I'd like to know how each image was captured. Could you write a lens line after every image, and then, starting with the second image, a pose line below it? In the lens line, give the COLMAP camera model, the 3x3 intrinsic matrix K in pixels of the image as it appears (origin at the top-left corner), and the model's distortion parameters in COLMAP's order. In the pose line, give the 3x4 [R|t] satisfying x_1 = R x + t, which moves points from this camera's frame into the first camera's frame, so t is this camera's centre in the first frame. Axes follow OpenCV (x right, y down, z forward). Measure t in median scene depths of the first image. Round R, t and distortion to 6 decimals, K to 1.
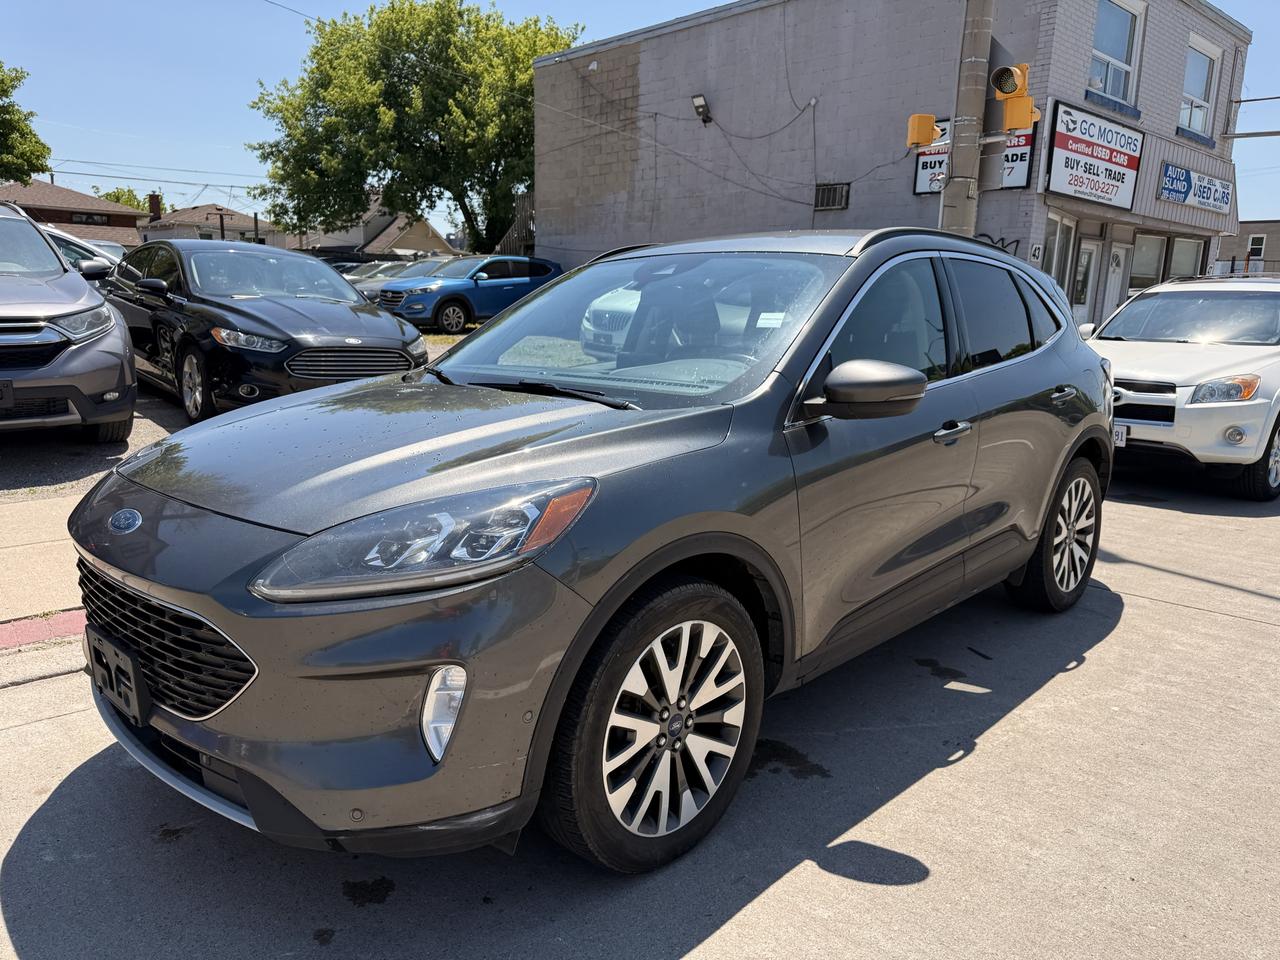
lens RADIAL K [[917.5, 0, 643.0], [0, 917.5, 477.6], [0, 0, 1]] dist [0.025036, -0.030621]
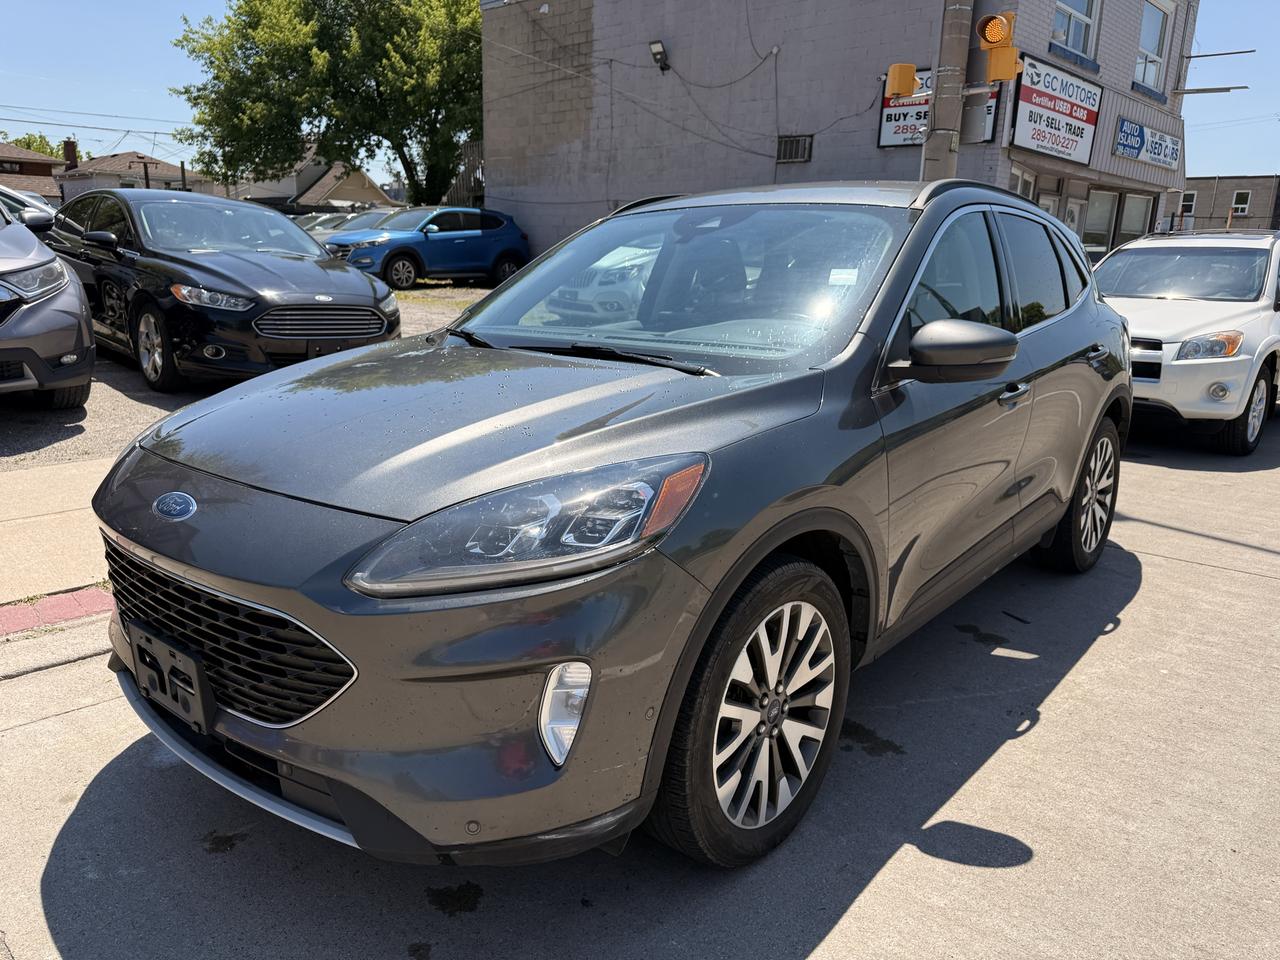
lens RADIAL K [[917.5, 0, 648.1], [0, 917.5, 483.4], [0, 0, 1]] dist [0.025036, -0.030621]
pose [[0.997777, -0.014293, 0.065097, -0.093668], [0.010838, 0.998529, 0.053128, -0.010088], [-0.065760, -0.052305, 0.996464, 0.047834]]
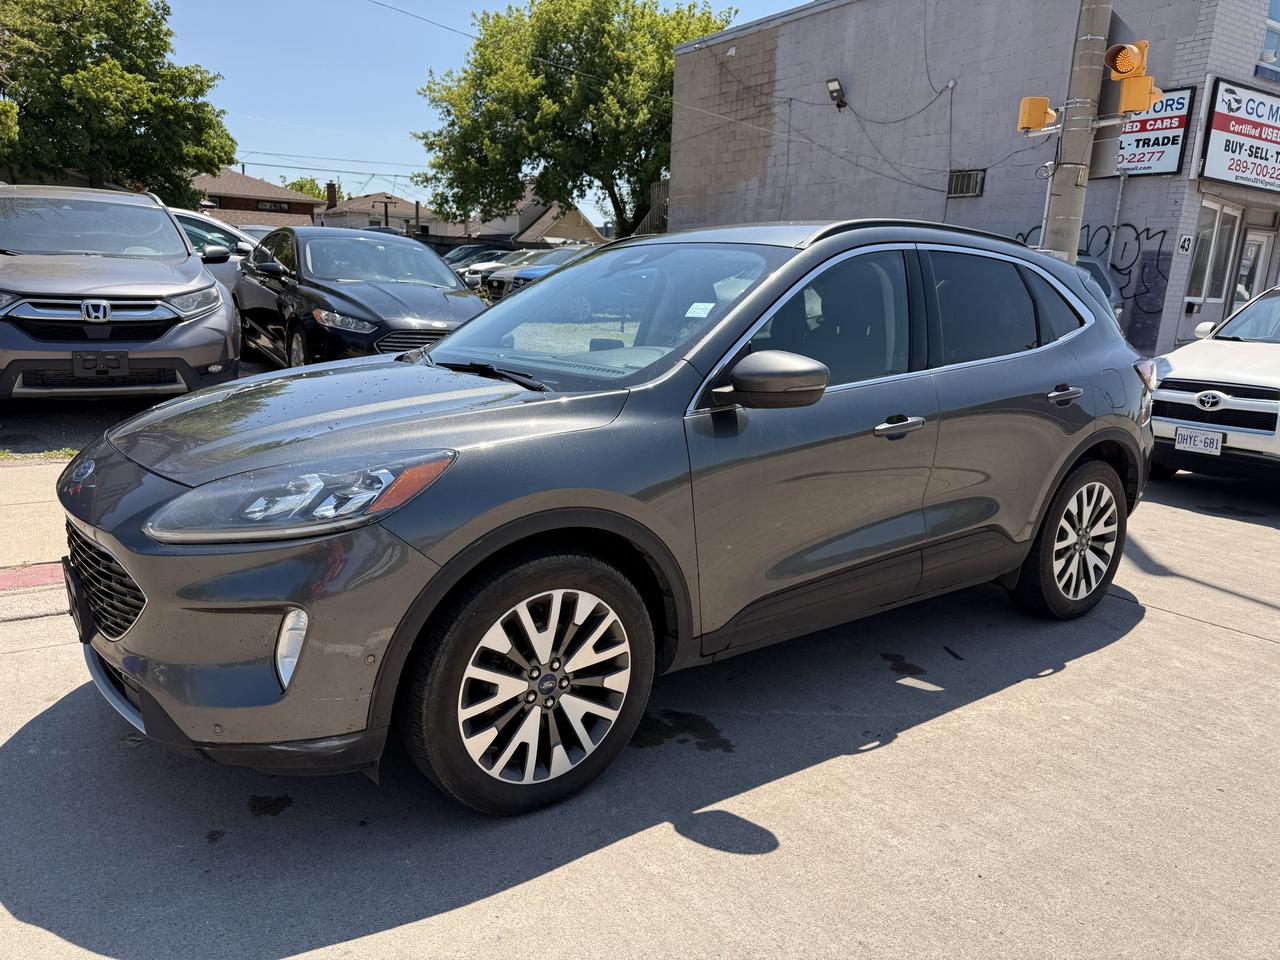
lens RADIAL K [[917.5, 0, 637.0], [0, 917.5, 486.7], [0, 0, 1]] dist [0.025036, -0.030621]
pose [[0.985344, 0.049783, -0.163151, 0.187181], [-0.046259, 0.998608, 0.025331, 0.003354], [0.164185, -0.017413, 0.986276, -0.025399]]
